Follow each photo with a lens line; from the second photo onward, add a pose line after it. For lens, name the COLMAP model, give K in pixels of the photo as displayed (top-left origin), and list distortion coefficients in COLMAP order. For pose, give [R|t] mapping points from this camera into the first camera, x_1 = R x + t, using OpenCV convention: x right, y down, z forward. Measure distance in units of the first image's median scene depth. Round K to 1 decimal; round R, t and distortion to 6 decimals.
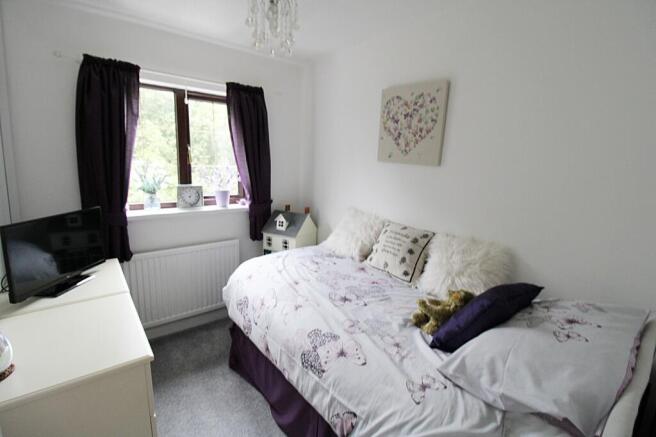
lens RADIAL K [[303.8, 0, 328.7], [0, 303.8, 219.2], [0, 0, 1]] dist [-0.011121, -0.008947]
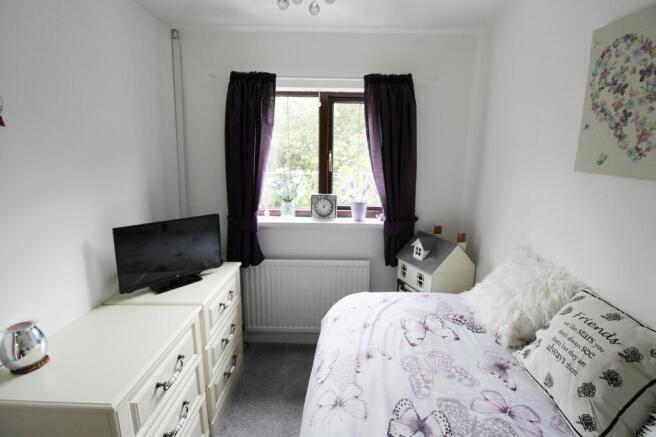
lens RADIAL K [[303.8, 0, 328.2], [0, 303.8, 216.7], [0, 0, 1]] dist [-0.011121, -0.008947]
pose [[0.767046, 0.098644, -0.633964, 0.176443], [-0.107029, 0.993938, 0.025159, -0.081764], [0.632602, 0.048555, 0.772953, 0.342230]]
